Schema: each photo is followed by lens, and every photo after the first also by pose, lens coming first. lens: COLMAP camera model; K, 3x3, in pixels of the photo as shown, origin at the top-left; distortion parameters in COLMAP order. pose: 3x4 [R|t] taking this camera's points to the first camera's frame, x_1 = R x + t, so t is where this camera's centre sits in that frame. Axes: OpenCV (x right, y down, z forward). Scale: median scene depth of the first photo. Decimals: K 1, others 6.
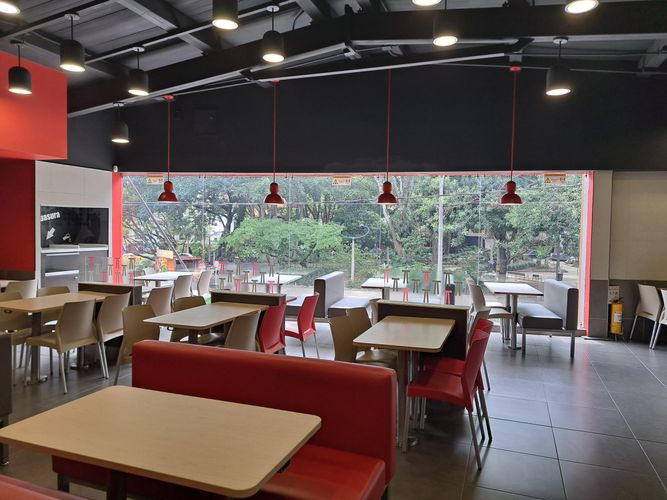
lens RADIAL K [[479.7, 0, 339.4], [0, 479.7, 246.0], [0, 0, 1]] dist [0.075560, -0.078672]
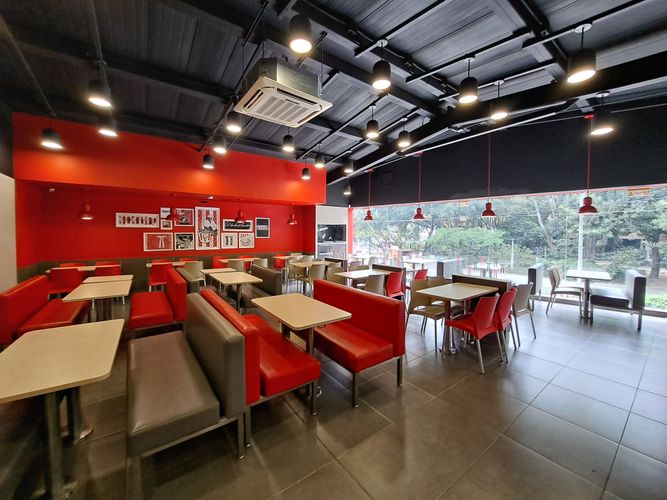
lens RADIAL K [[267.9, 0, 332.7], [0, 267.9, 240.4], [0, 0, 1]] dist [-0.016014, -0.000216]
pose [[0.828856, 0.004327, -0.559446, 0.191395], [-0.011883, 0.999881, -0.009873, 0.007458], [0.559336, 0.014832, 0.828808, -0.030155]]
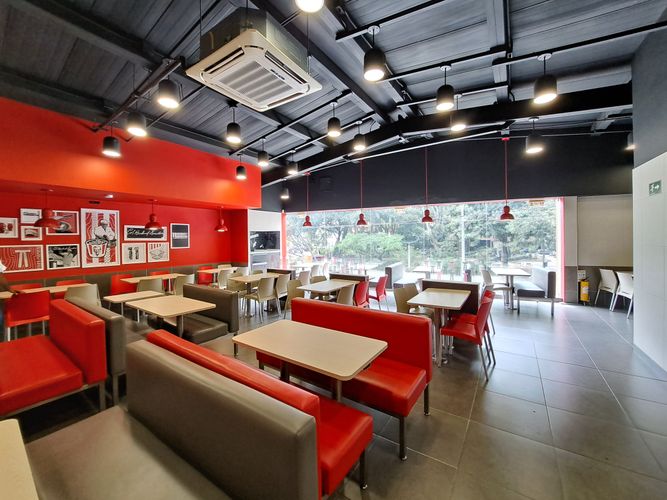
lens RADIAL K [[267.9, 0, 332.7], [0, 267.9, 240.4], [0, 0, 1]] dist [-0.016014, -0.000216]
pose [[0.968634, -0.026459, -0.247078, 0.006967], [0.019157, 0.999307, -0.031910, -0.000373], [0.247751, 0.026176, 0.968470, -0.011624]]
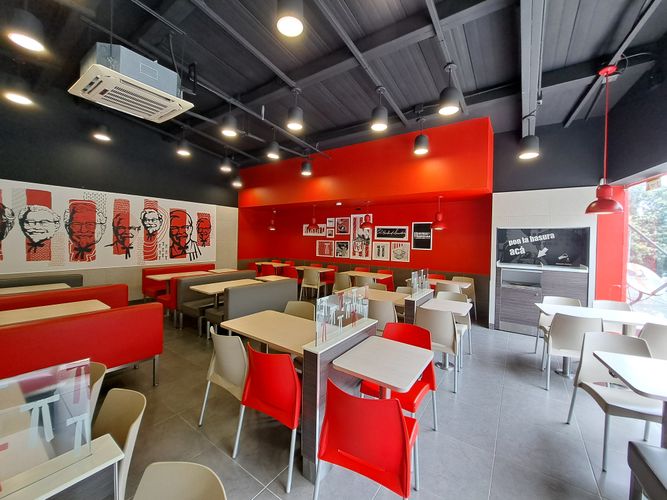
lens RADIAL K [[267.9, 0, 332.7], [0, 267.9, 240.4], [0, 0, 1]] dist [-0.016014, -0.000216]
pose [[-0.268487, -0.011859, -0.963210, 0.165242], [-0.057967, 0.998311, 0.003867, -0.036208], [0.961538, 0.056872, -0.268721, 0.896984]]
